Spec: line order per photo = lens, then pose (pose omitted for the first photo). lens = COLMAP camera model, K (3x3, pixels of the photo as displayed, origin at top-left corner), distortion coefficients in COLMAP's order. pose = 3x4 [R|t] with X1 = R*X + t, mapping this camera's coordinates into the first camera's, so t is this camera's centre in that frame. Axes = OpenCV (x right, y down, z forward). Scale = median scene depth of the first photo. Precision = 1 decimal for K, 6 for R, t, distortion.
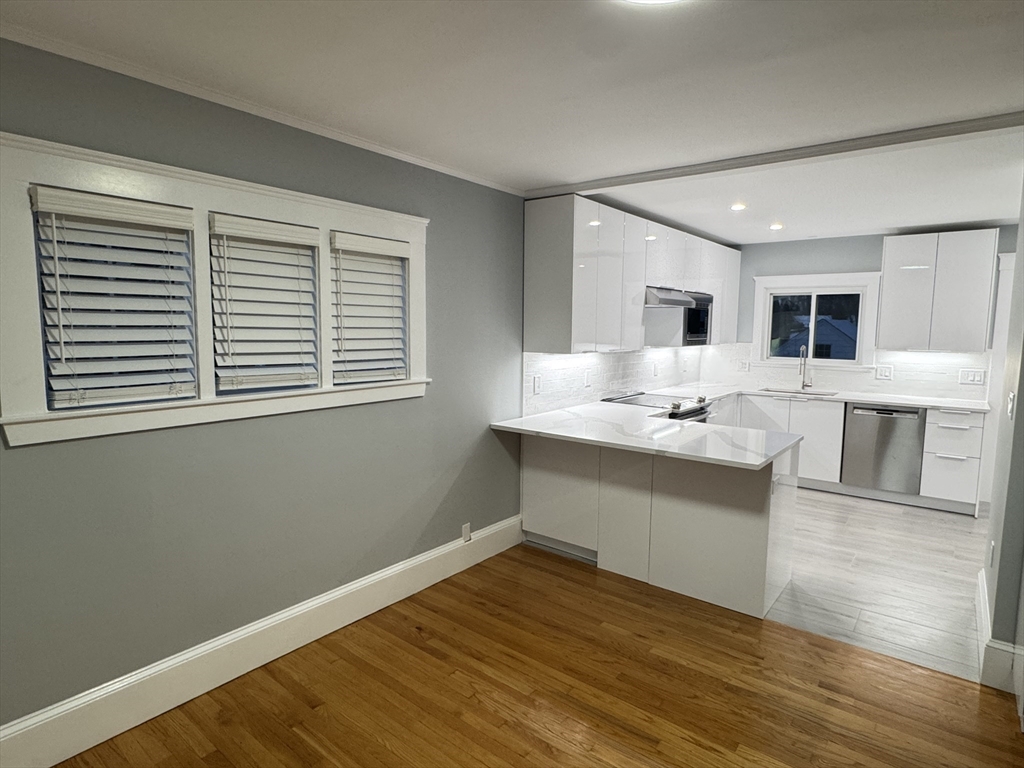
lens RADIAL K [[569.1, 0, 507.7], [0, 569.1, 384.9], [0, 0, 1]] dist [-0.002447, 0.000300]
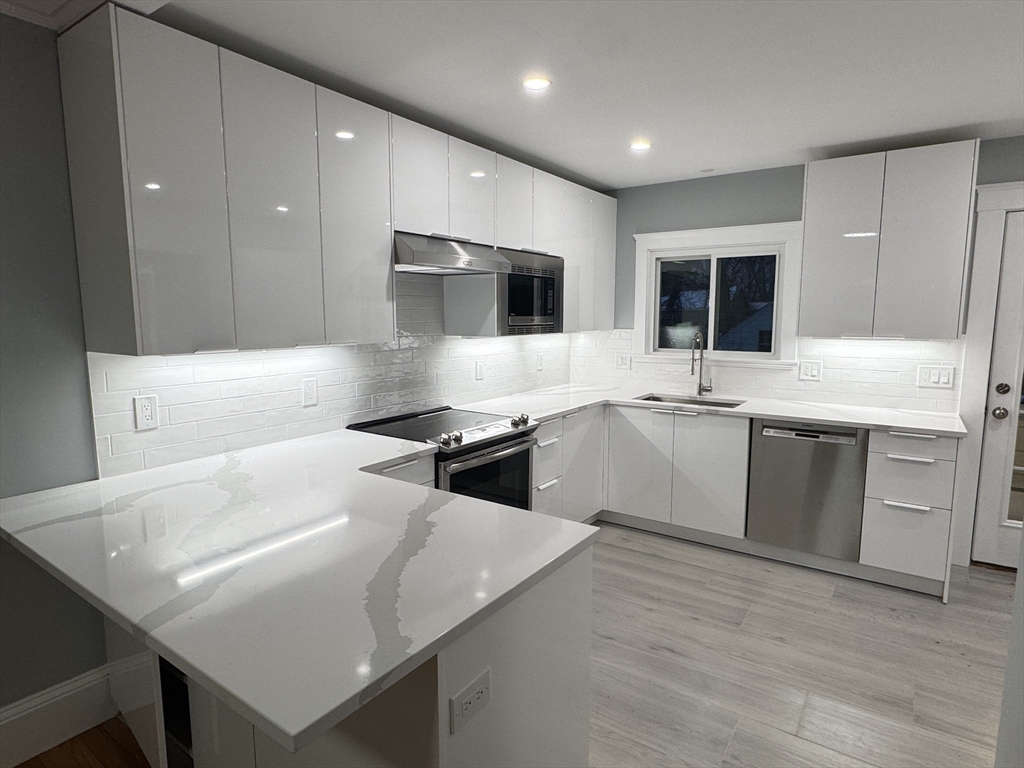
lens RADIAL K [[569.1, 0, 508.2], [0, 569.1, 383.2], [0, 0, 1]] dist [-0.002447, 0.000300]
pose [[0.998270, -0.016055, 0.056558, 0.396487], [0.015216, 0.999768, 0.015229, -0.033618], [-0.056790, -0.014342, 0.998283, 0.515628]]
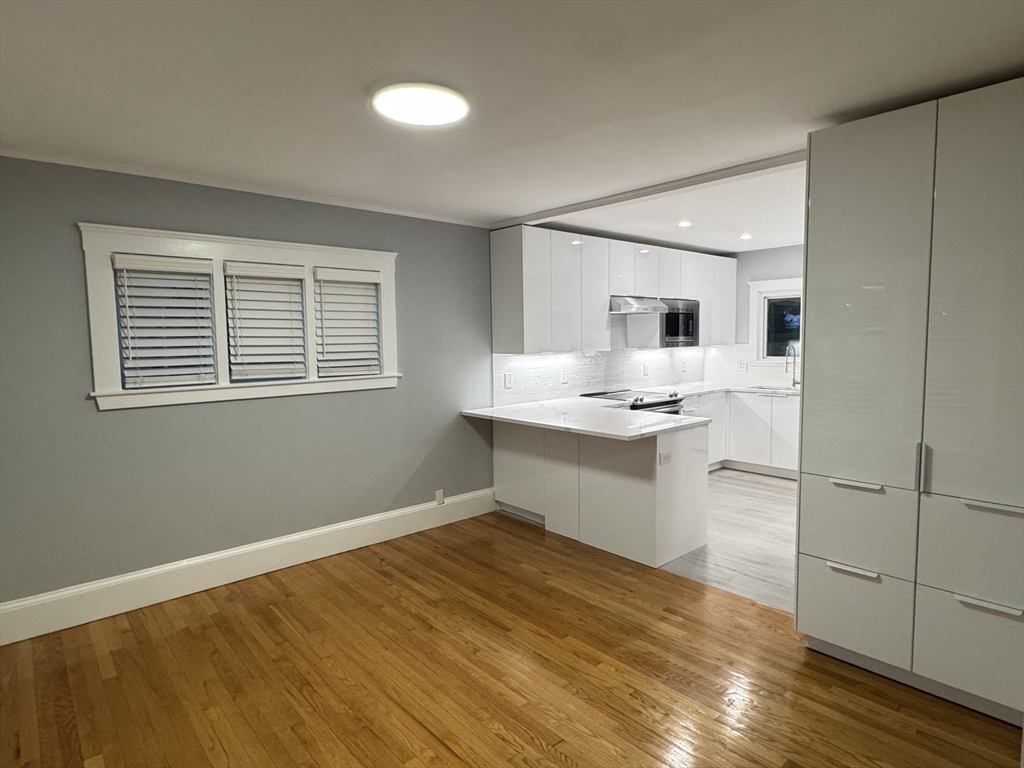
lens RADIAL K [[569.1, 0, 506.1], [0, 569.1, 383.4], [0, 0, 1]] dist [-0.002447, 0.000300]
pose [[0.983805, -0.009271, -0.179001, 0.295054], [0.005299, 0.999729, -0.022654, 0.036963], [0.179163, 0.021339, 0.983588, -0.212360]]
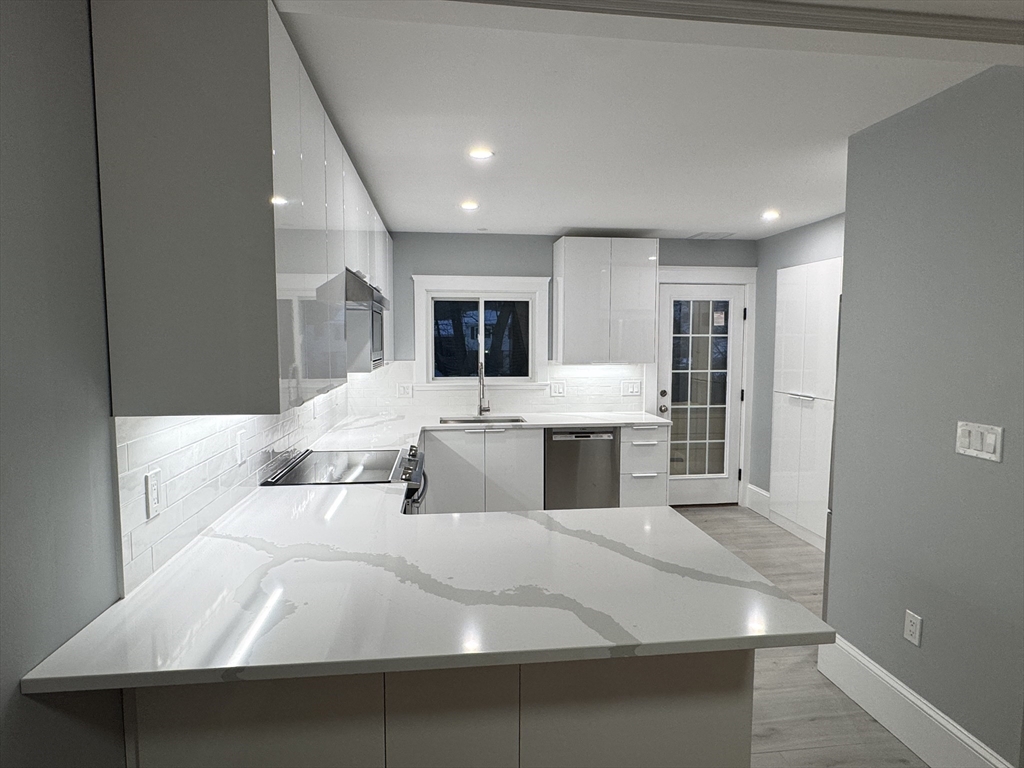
lens RADIAL K [[569.1, 0, 502.7], [0, 569.1, 385.7], [0, 0, 1]] dist [-0.002447, 0.000300]
pose [[0.710436, -0.064711, 0.700780, -0.049794], [0.080679, 0.996688, 0.010245, -0.064893], [-0.699122, 0.049259, 0.713304, 0.625620]]
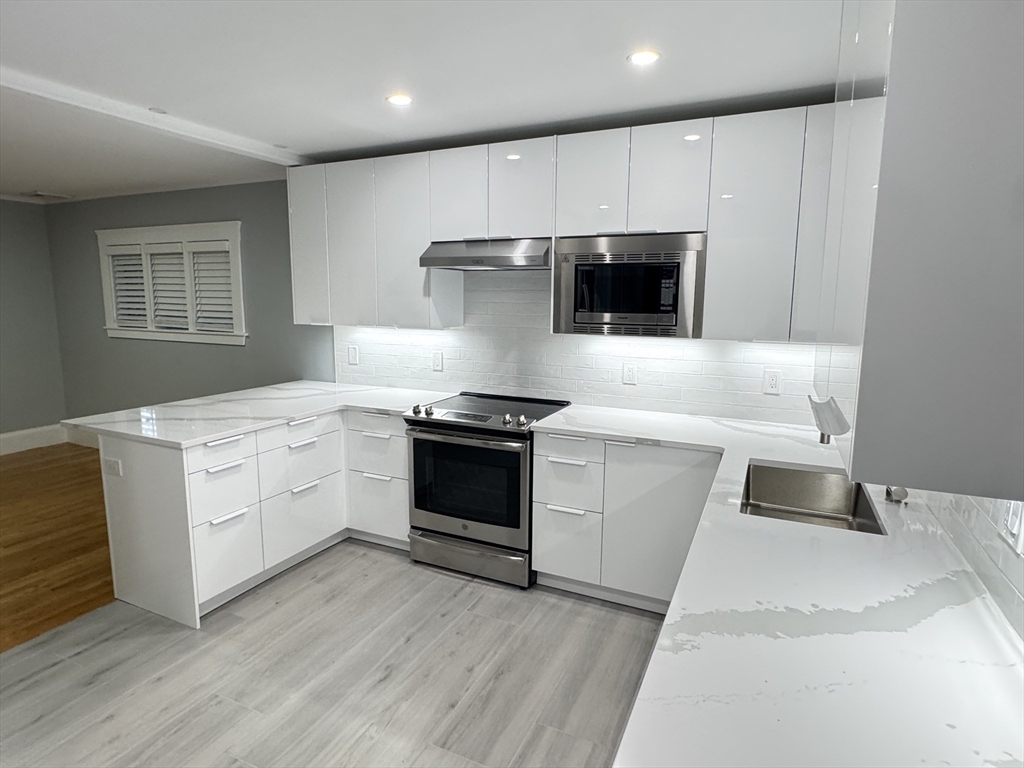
lens RADIAL K [[569.1, 0, 509.9], [0, 569.1, 381.1], [0, 0, 1]] dist [-0.002447, 0.000300]
pose [[0.228436, 0.132039, -0.964563, 1.230246], [-0.111426, 0.987796, 0.108831, -0.107652], [0.967161, 0.082616, 0.240361, 1.149089]]
